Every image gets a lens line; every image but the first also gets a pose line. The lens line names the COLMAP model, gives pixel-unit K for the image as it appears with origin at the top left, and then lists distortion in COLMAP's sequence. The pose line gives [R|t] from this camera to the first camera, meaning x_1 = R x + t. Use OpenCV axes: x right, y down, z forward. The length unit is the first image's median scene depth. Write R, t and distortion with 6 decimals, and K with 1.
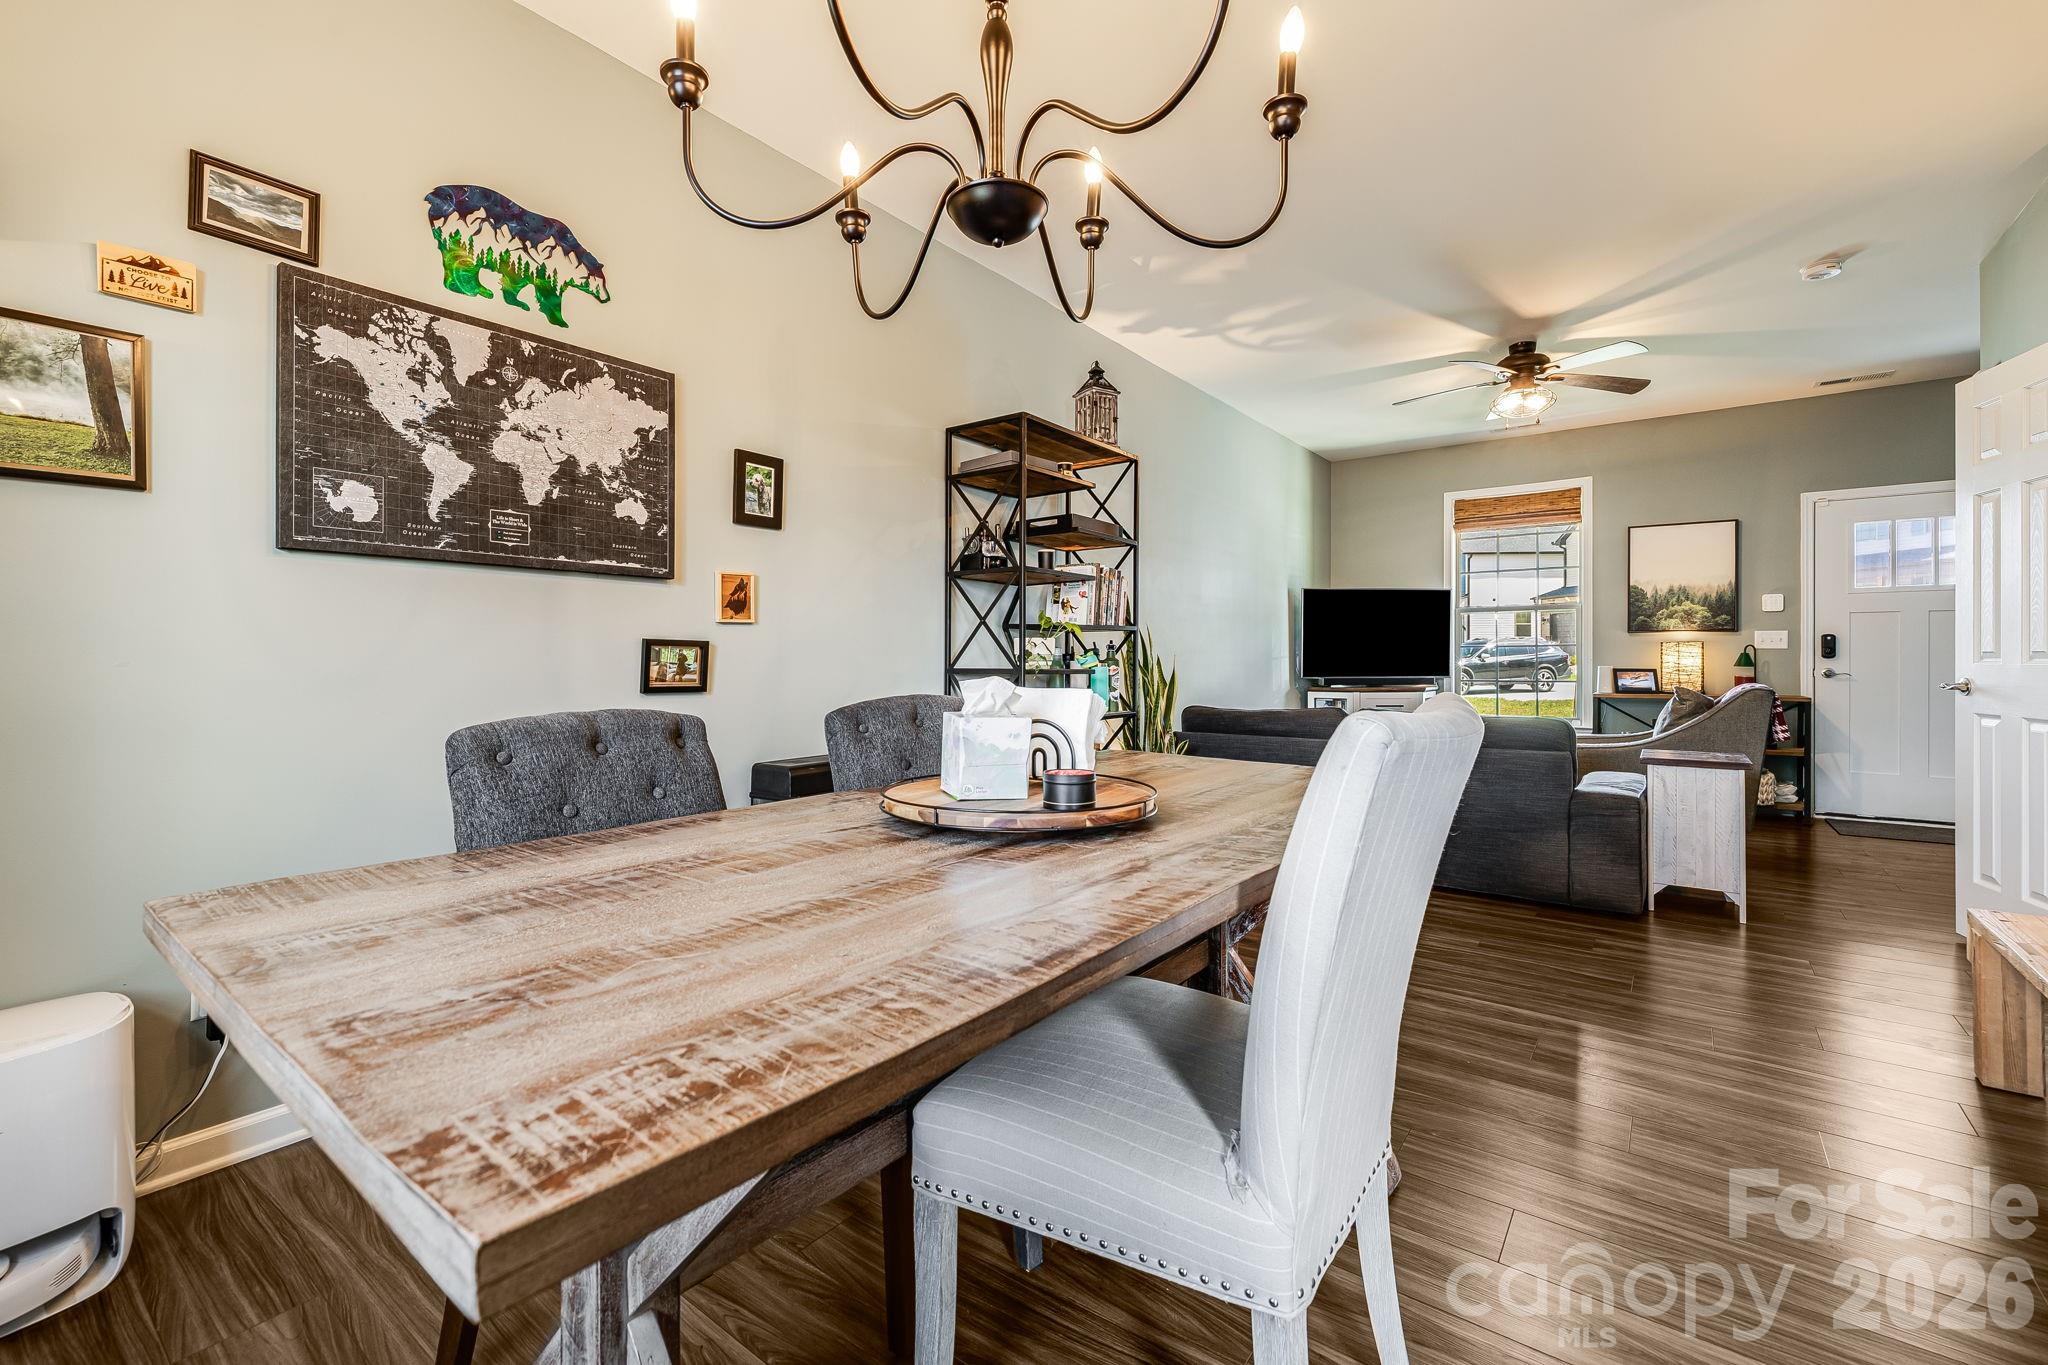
lens RADIAL K [[871.3, 0, 1015.9], [0, 871.3, 648.7], [0, 0, 1]] dist [-0.001111, 0.000719]
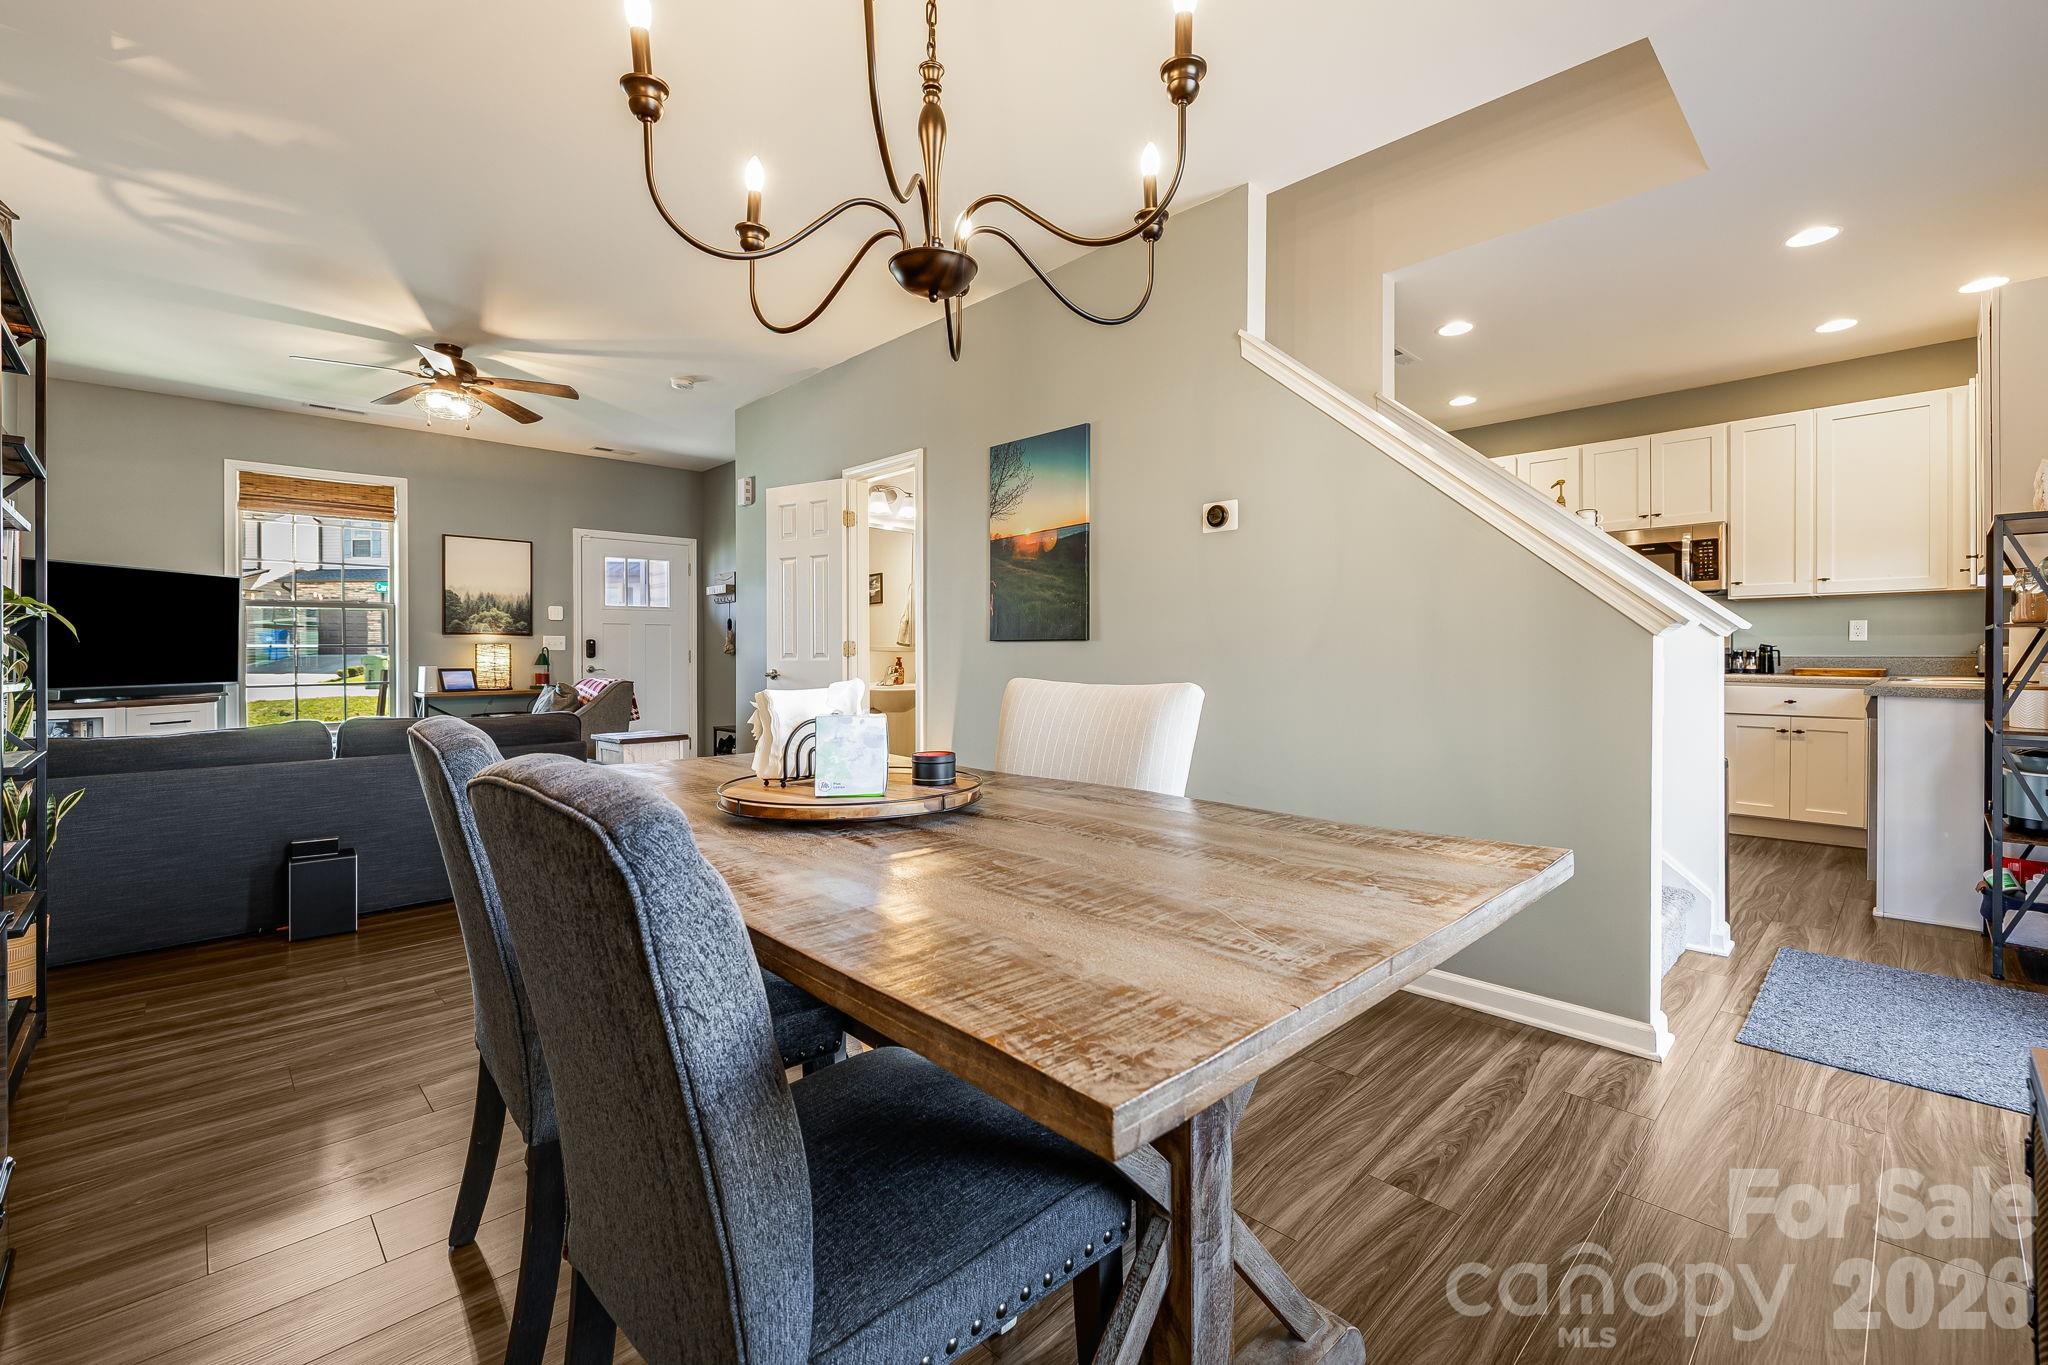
lens RADIAL K [[871.3, 0, 1023.1], [0, 871.3, 664.2], [0, 0, 1]] dist [-0.001111, 0.000719]
pose [[0.148617, -0.012010, 0.988822, -0.250534], [-0.006120, 0.999896, 0.013064, -0.000498], [-0.988876, -0.007993, 0.148528, 0.153482]]
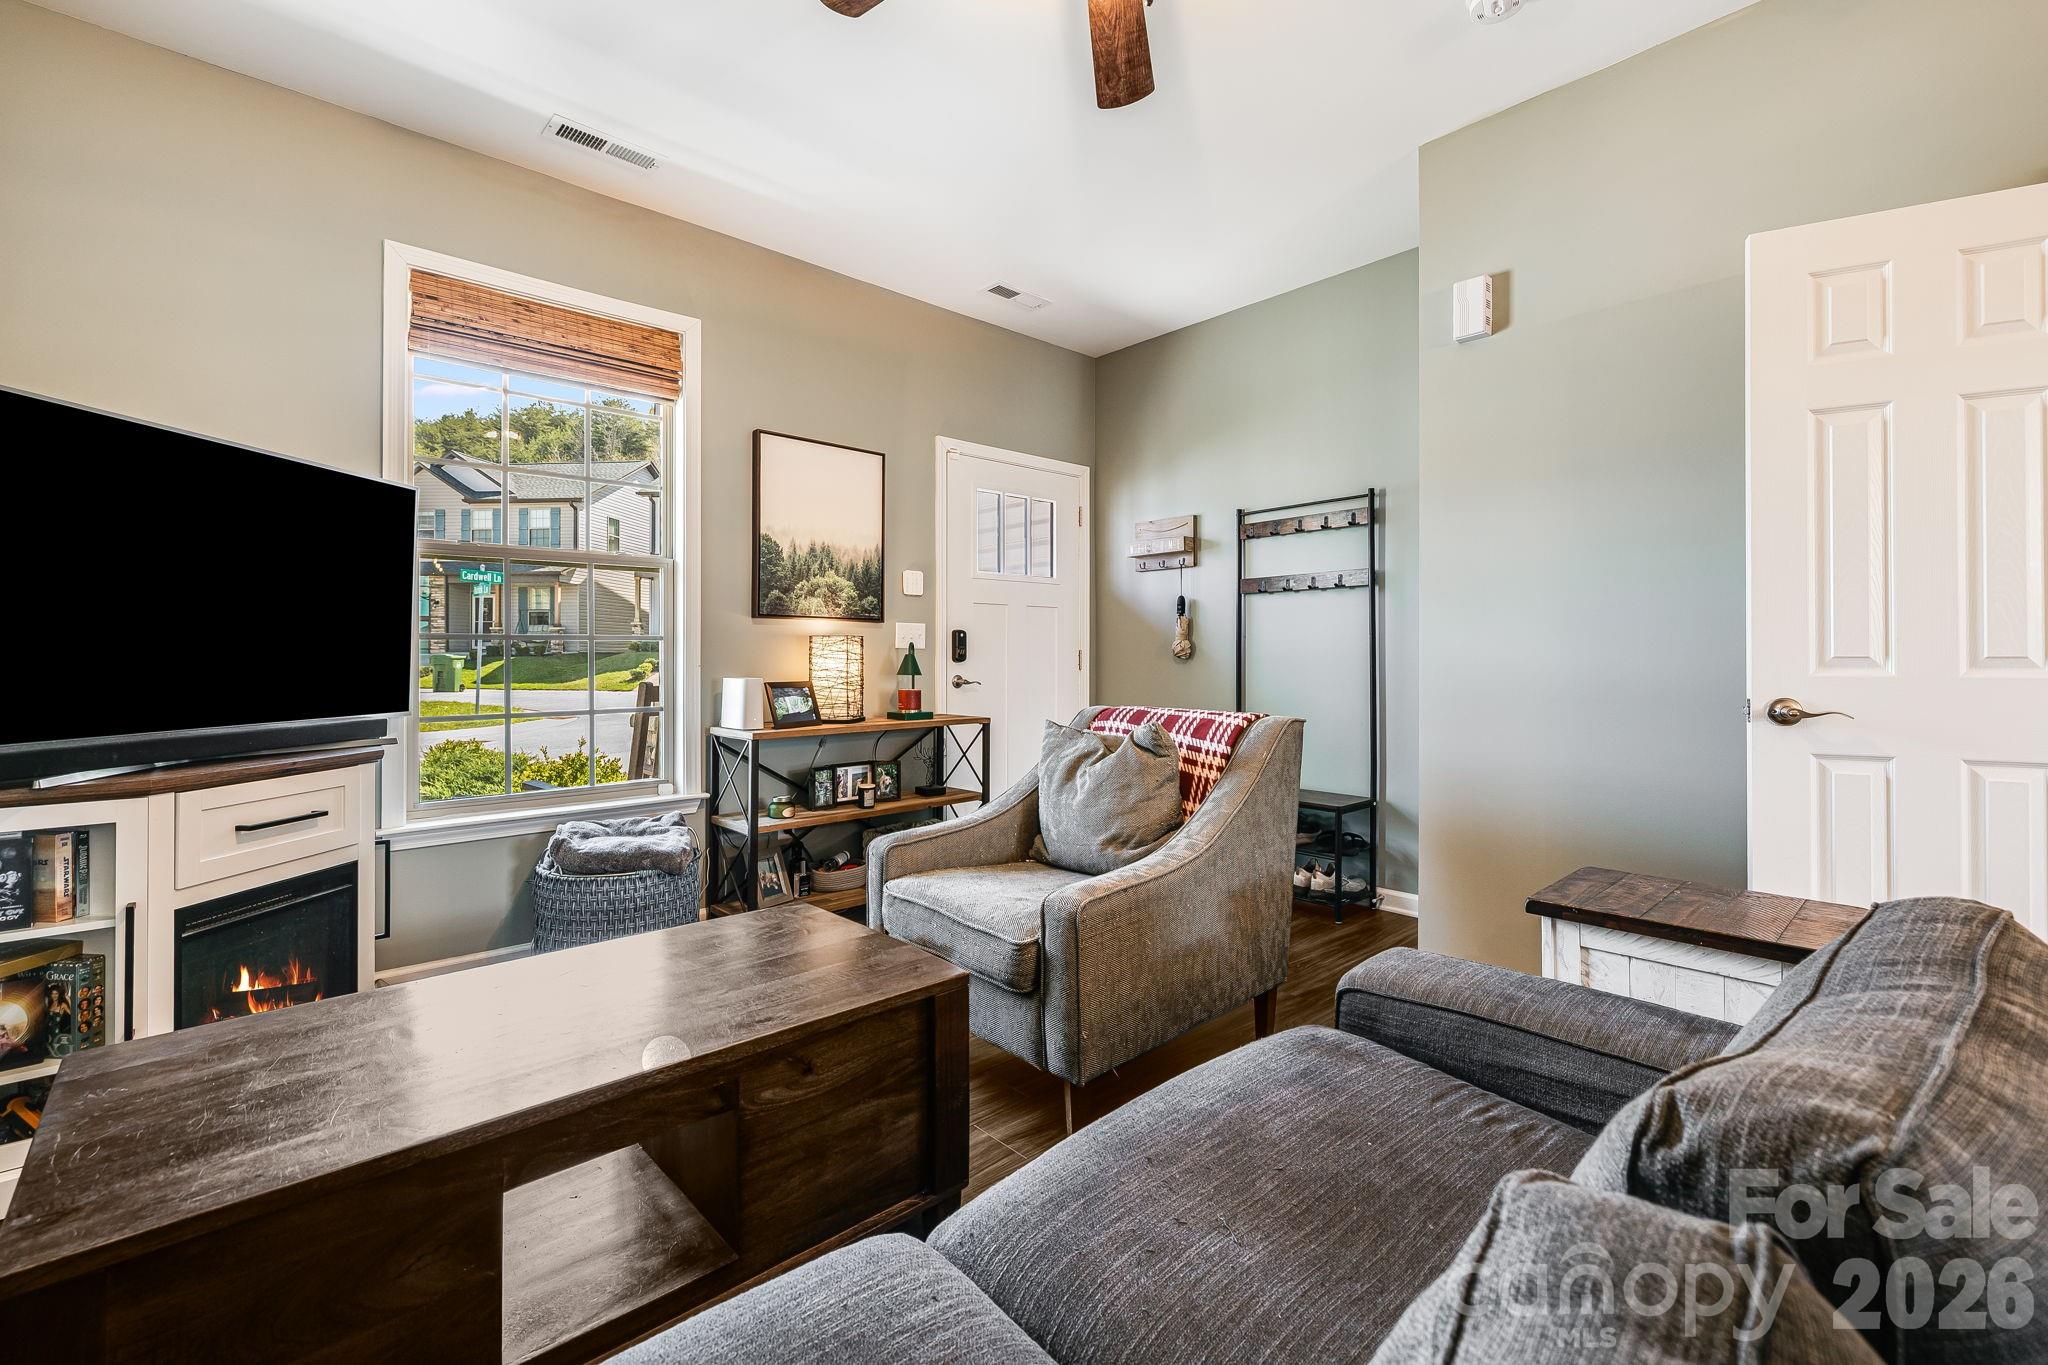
lens RADIAL K [[871.3, 0, 1018.1], [0, 871.3, 660.9], [0, 0, 1]] dist [-0.001111, 0.000719]
pose [[0.176620, -0.005980, 0.984261, 0.187809], [-0.011139, 0.999905, 0.008074, 0.003287], [-0.984216, -0.012390, 0.176536, 0.769636]]
